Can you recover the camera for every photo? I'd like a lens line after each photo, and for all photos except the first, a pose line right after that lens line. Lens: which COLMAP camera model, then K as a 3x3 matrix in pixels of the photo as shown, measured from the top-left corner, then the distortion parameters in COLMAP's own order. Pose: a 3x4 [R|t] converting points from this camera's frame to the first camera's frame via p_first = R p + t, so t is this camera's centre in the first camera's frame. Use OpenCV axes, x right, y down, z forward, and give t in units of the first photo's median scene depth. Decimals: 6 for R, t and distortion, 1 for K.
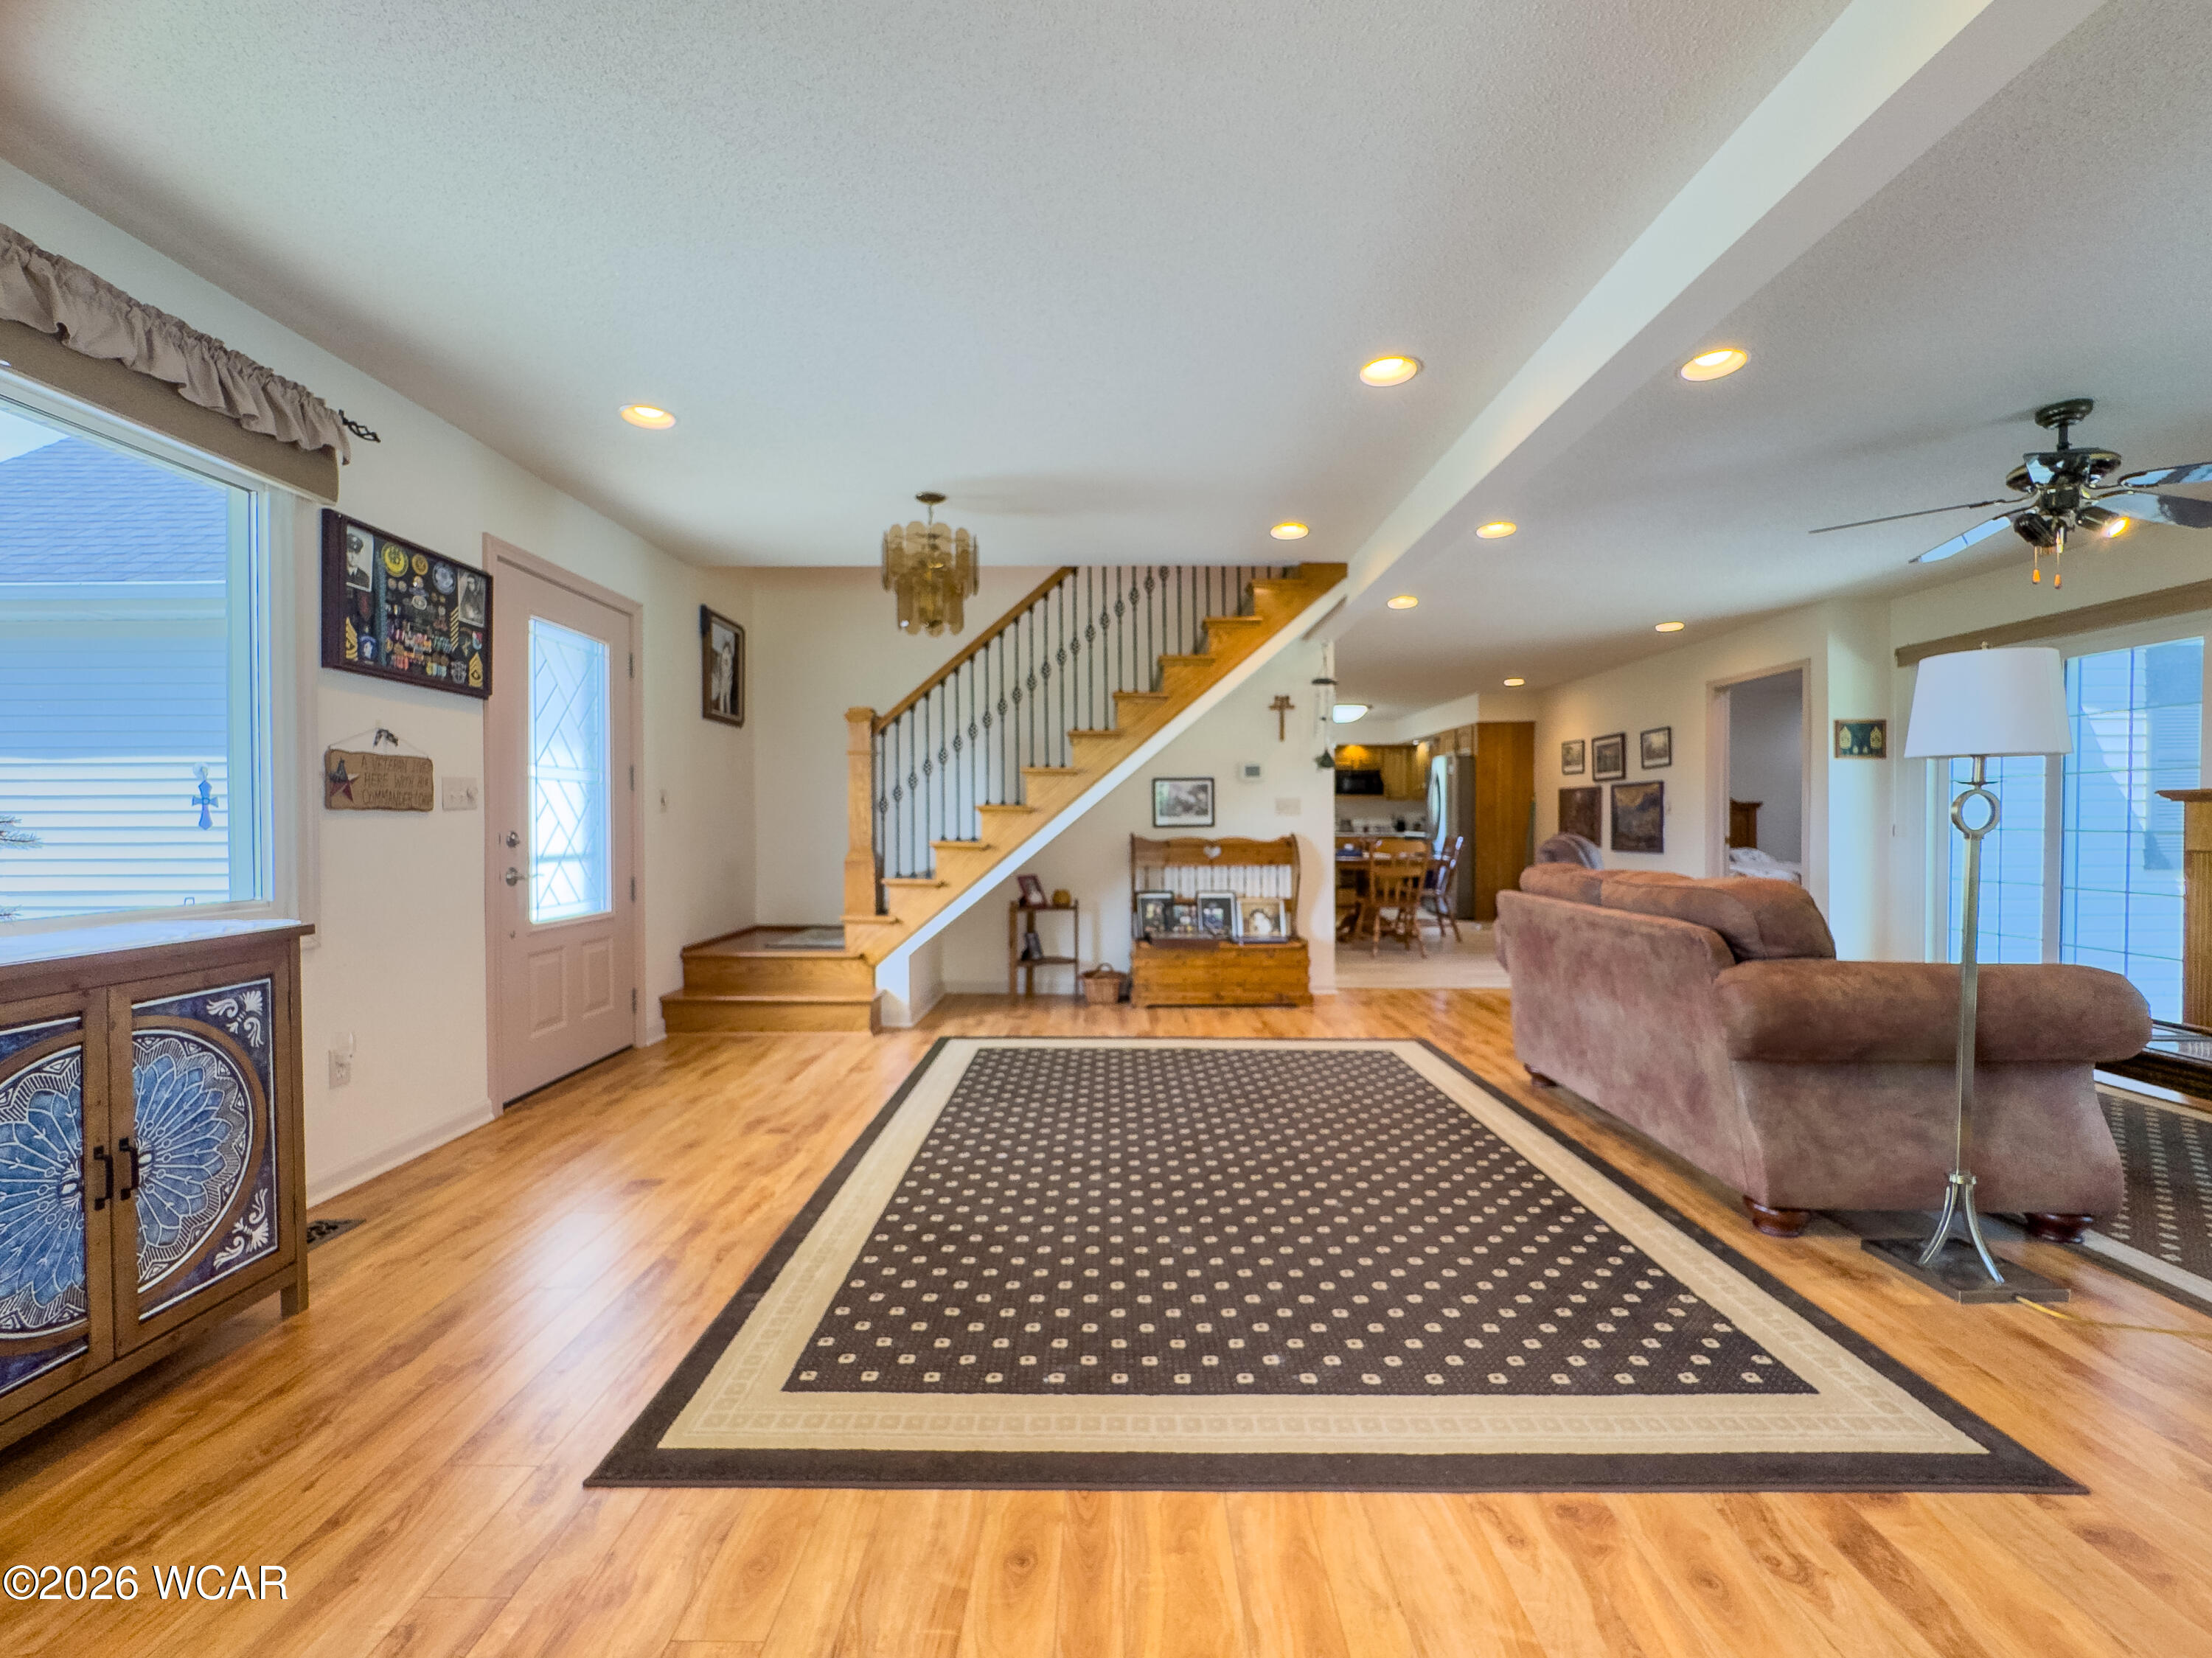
lens RADIAL K [[889.8, 0, 1094.5], [0, 889.8, 831.2], [0, 0, 1]] dist [-0.004830, 0.000586]
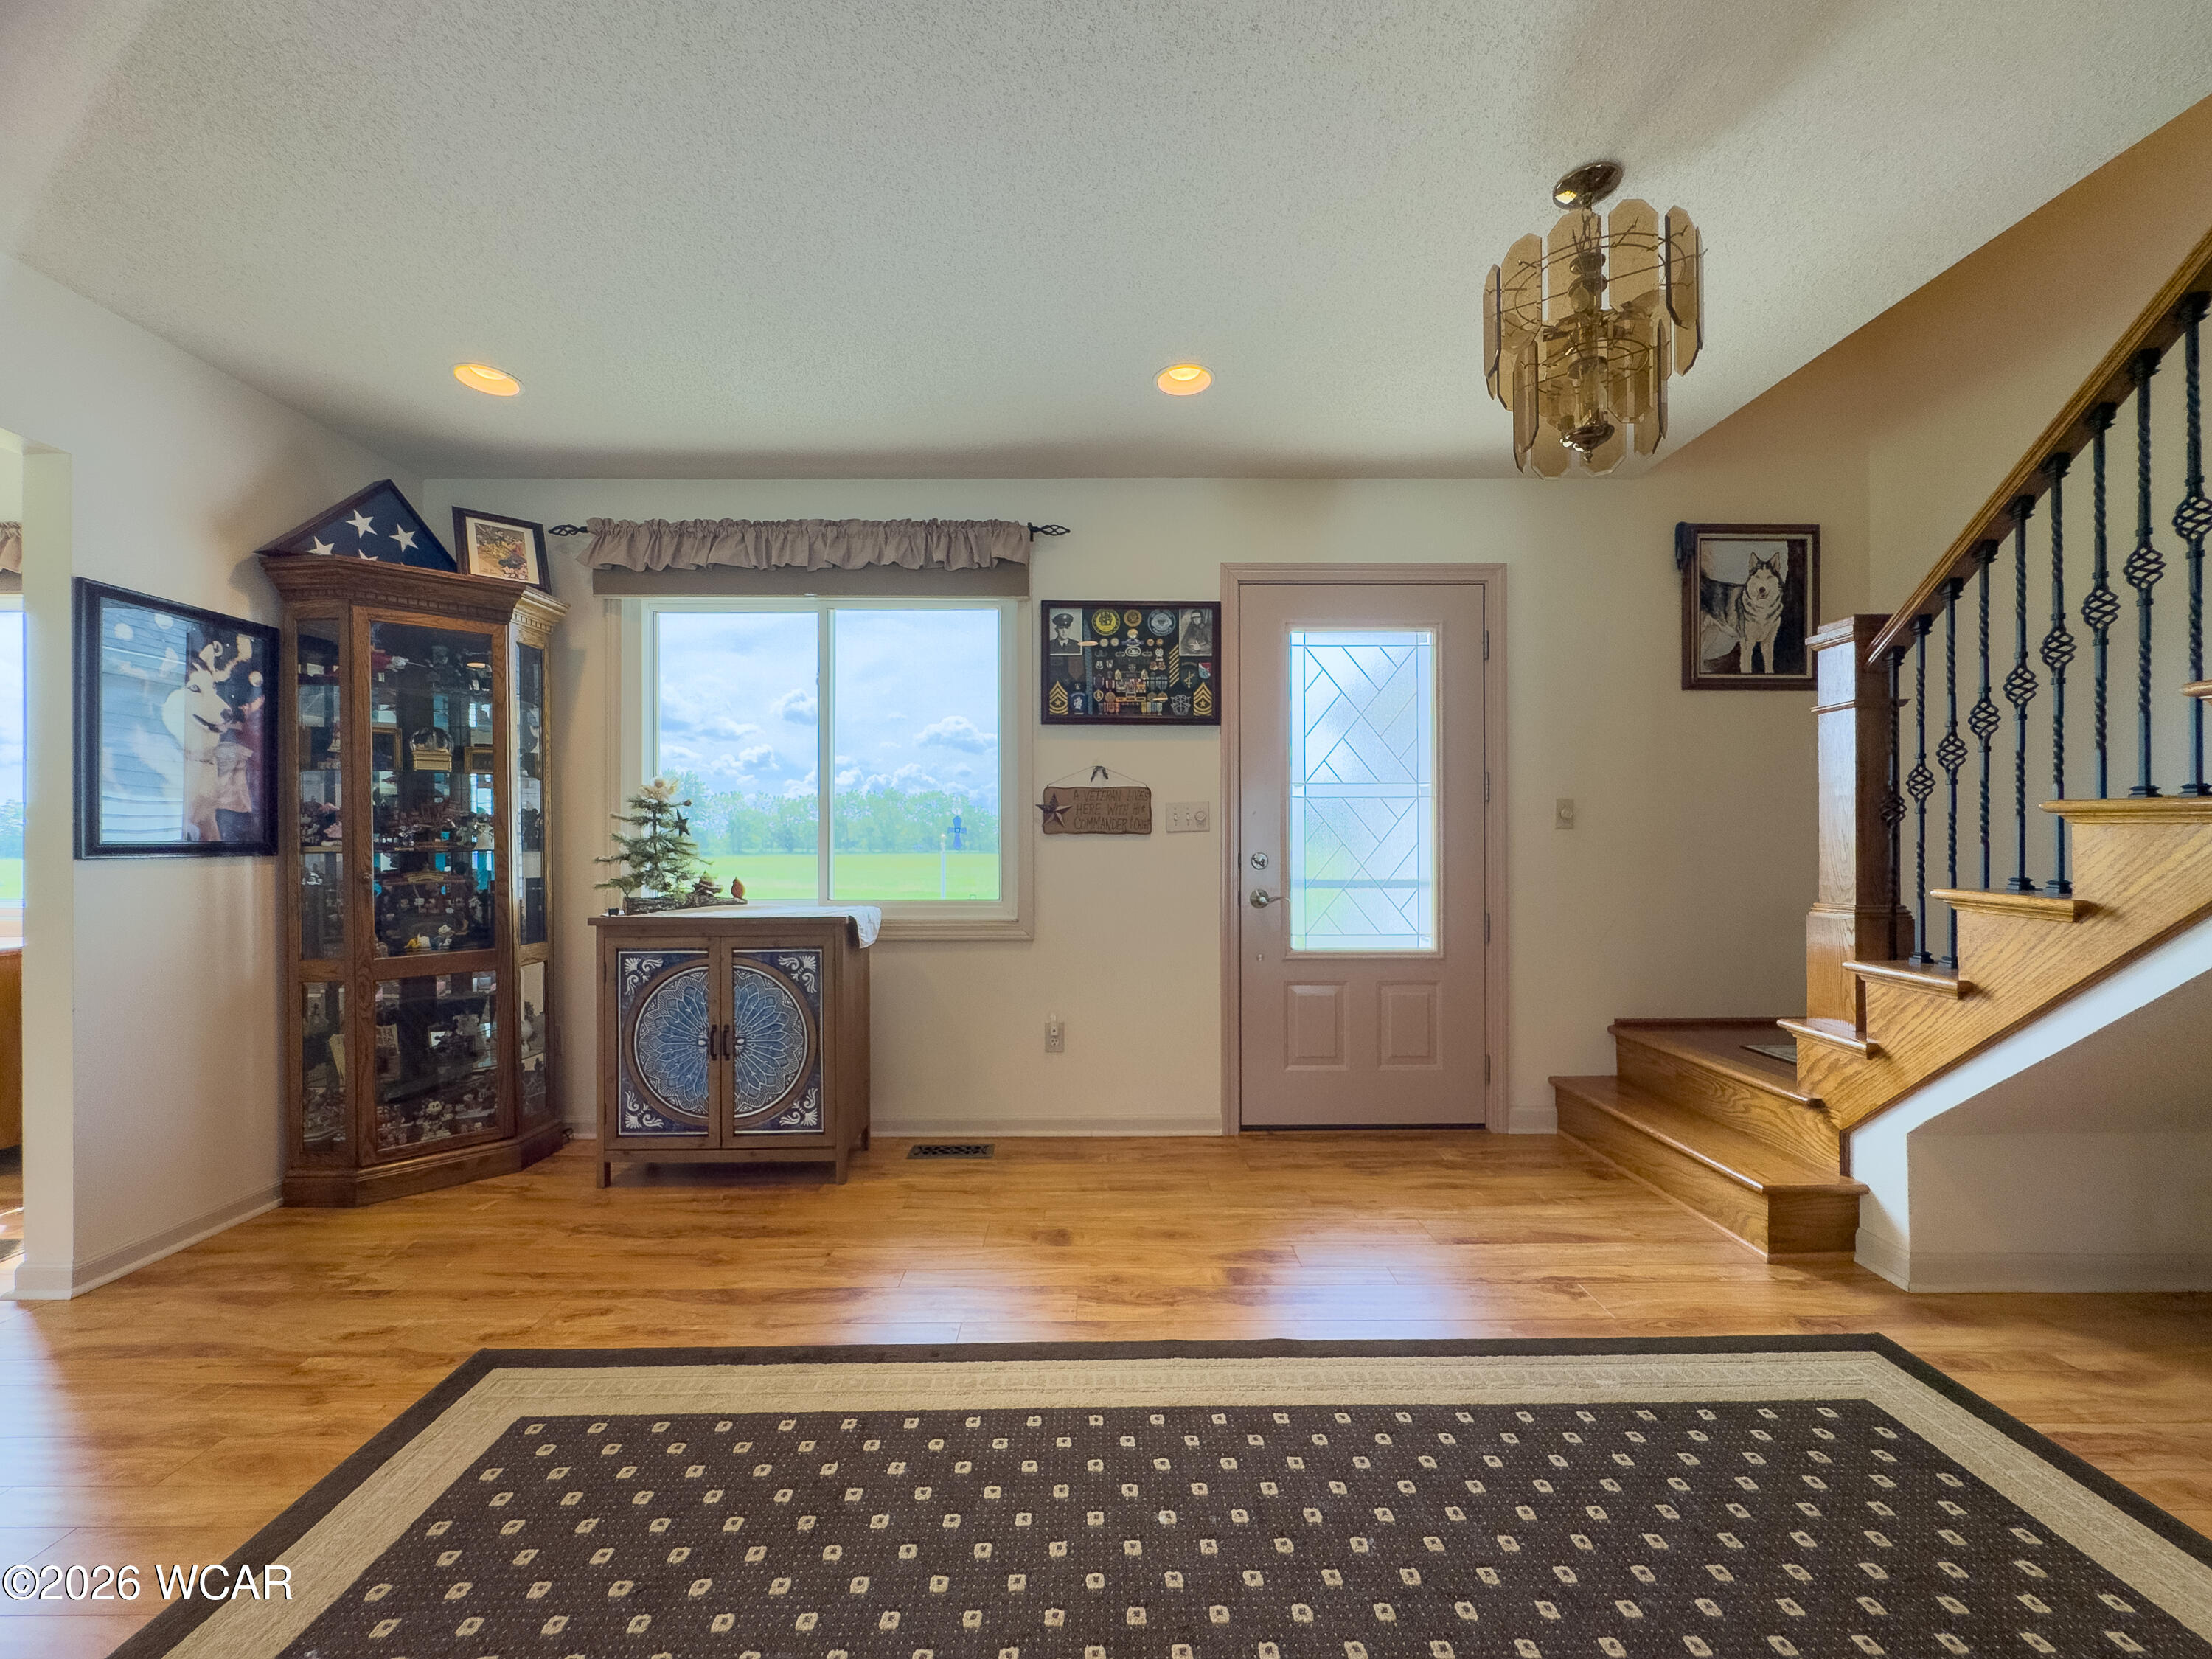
lens RADIAL K [[892.5, 0, 1106.2], [0, 892.5, 843.5], [0, 0, 1]] dist [-0.003598, -0.000069]
pose [[0.037741, -0.000591, -0.999287, 0.388882], [-0.008687, 0.999962, -0.000919, -0.009788], [0.999250, 0.008715, 0.037734, 0.937938]]
